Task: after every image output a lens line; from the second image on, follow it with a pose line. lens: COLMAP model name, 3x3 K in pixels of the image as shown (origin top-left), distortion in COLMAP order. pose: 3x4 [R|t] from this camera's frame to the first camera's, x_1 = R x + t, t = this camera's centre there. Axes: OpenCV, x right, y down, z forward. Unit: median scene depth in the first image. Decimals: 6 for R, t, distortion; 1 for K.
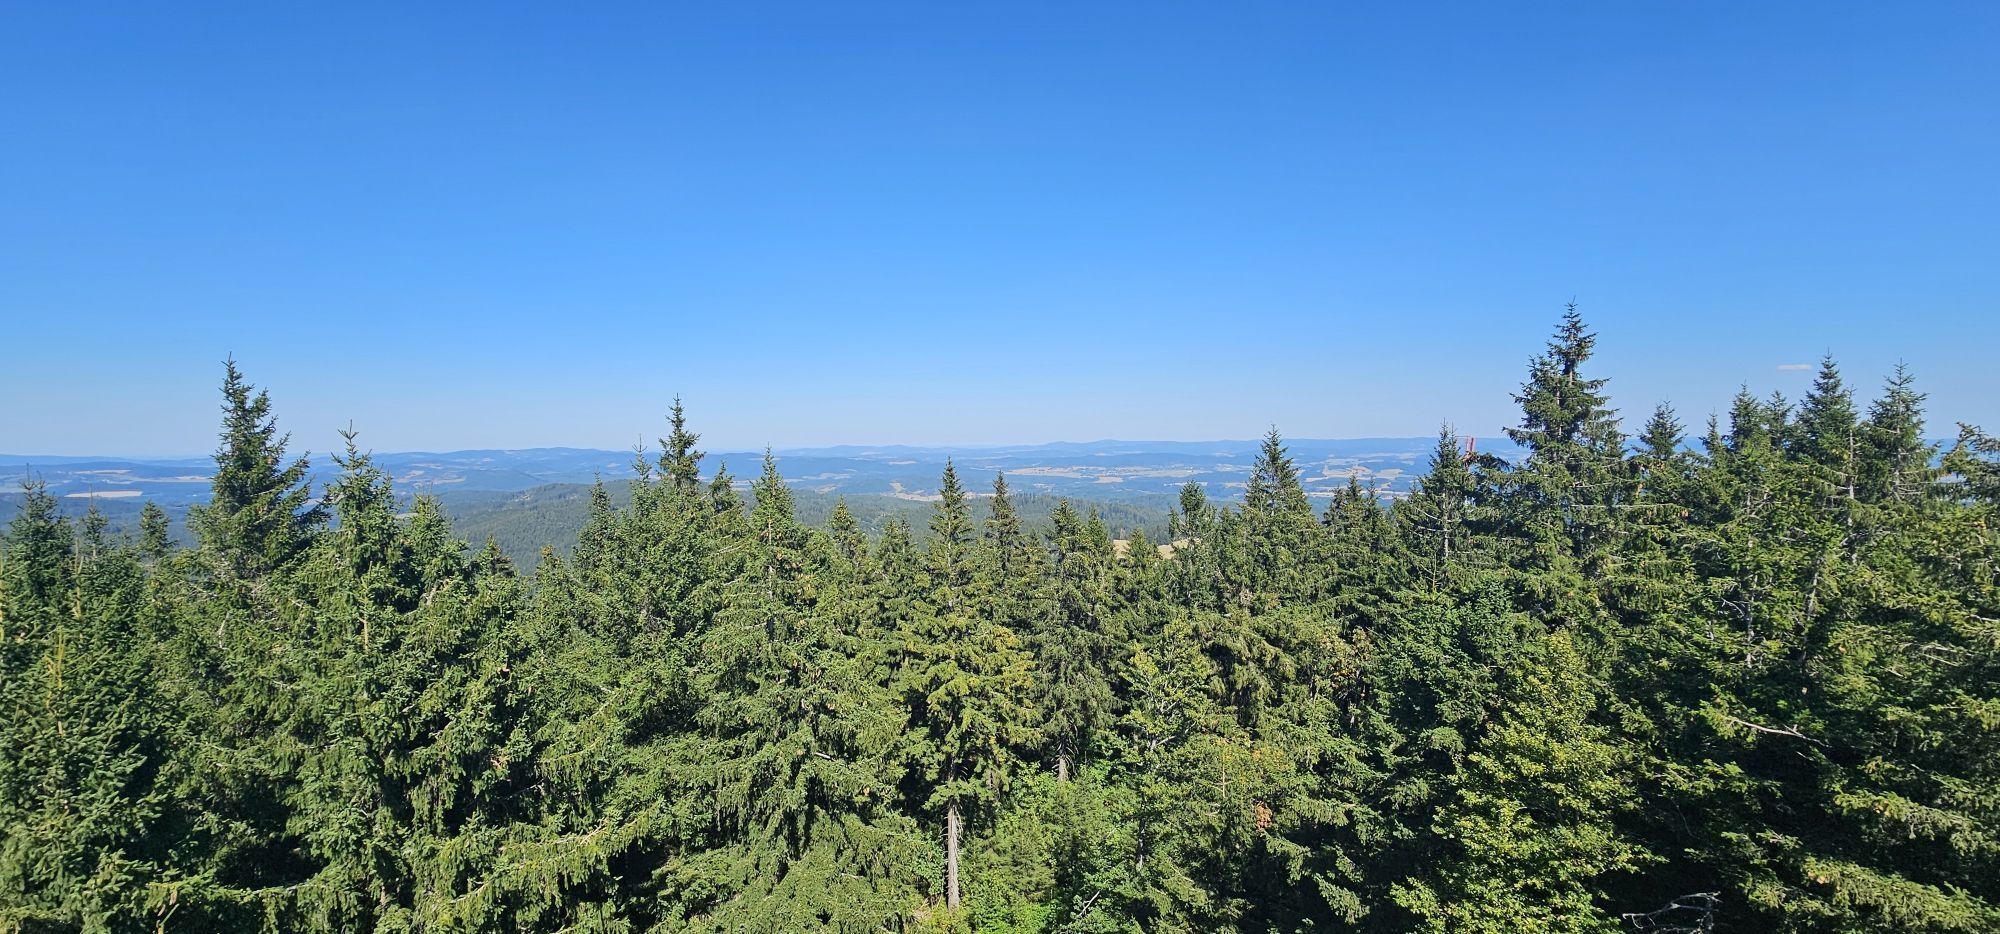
lens RADIAL K [[813.2, 0, 999.0], [0, 813.2, 468.6], [0, 0, 1]] dist [-0.000543, 0.000019]
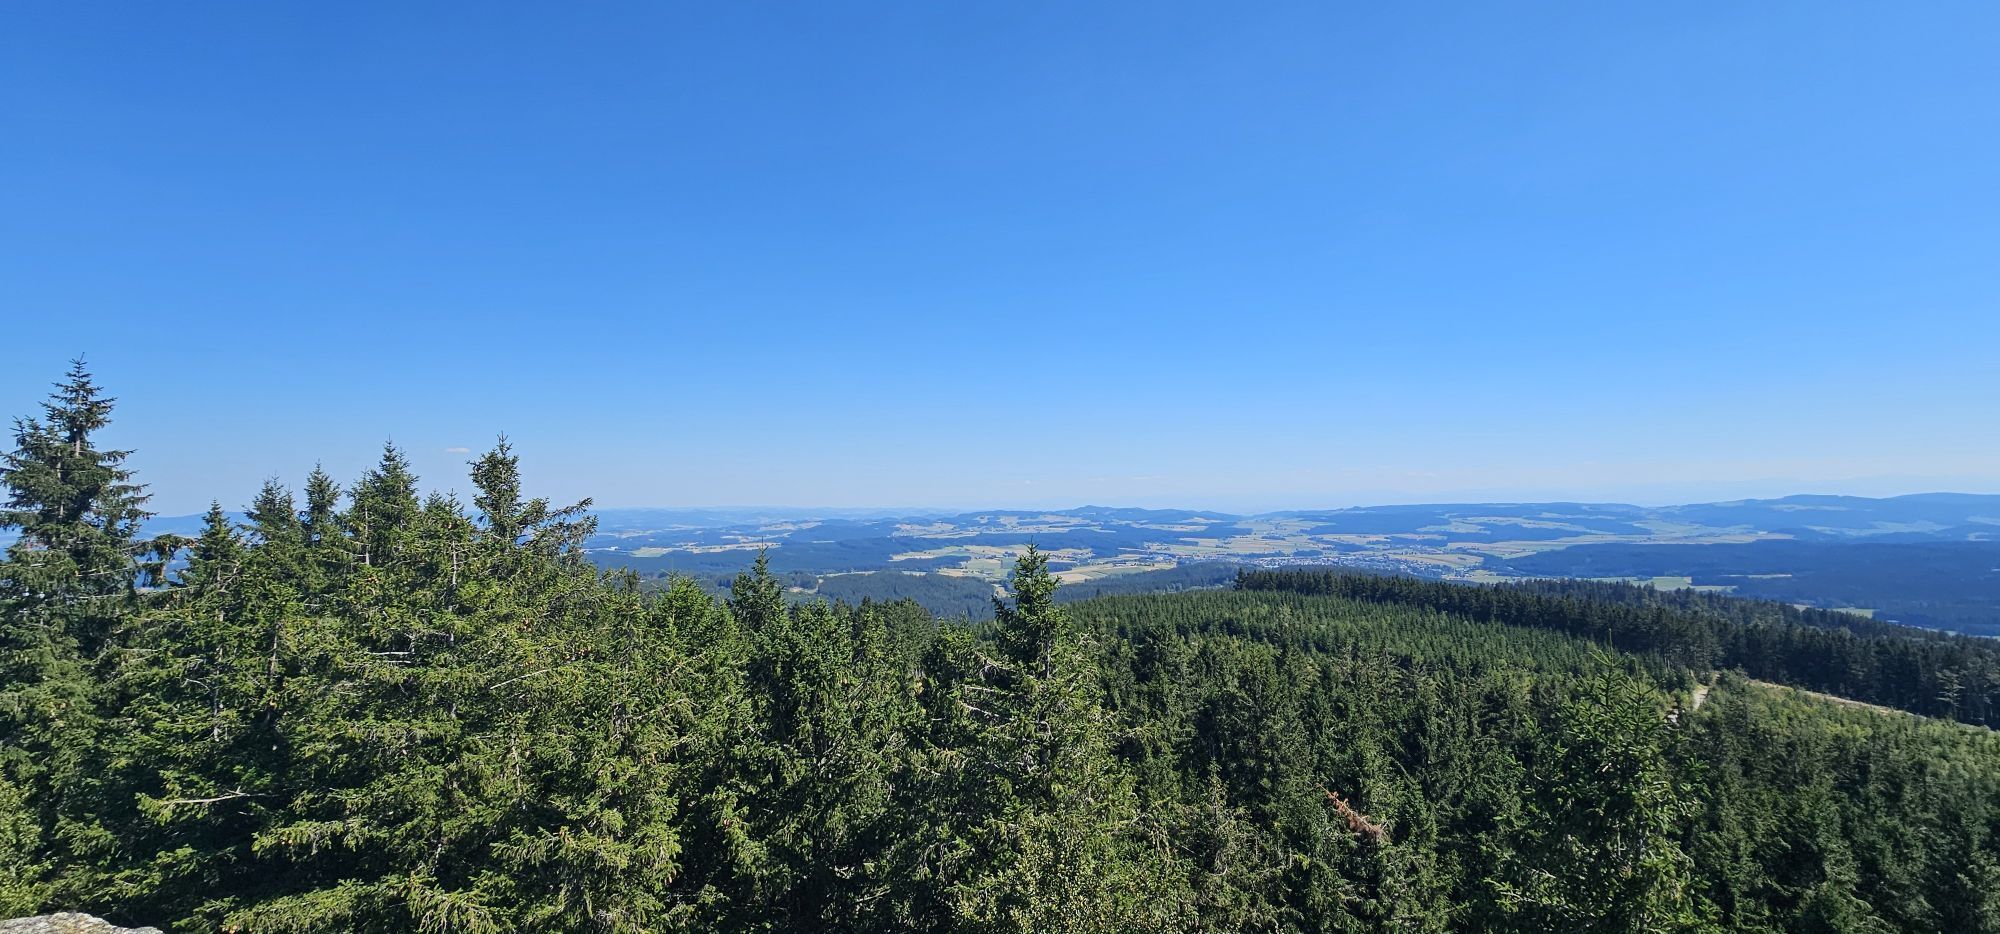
lens RADIAL K [[813.2, 0, 999.1], [0, 813.2, 464.1], [0, 0, 1]] dist [-0.000543, 0.000019]
pose [[0.207870, 0.039231, 0.977369, 0.105831], [0.056411, 0.997052, -0.052019, 0.006594], [-0.976528, 0.065947, 0.205044, -0.162525]]
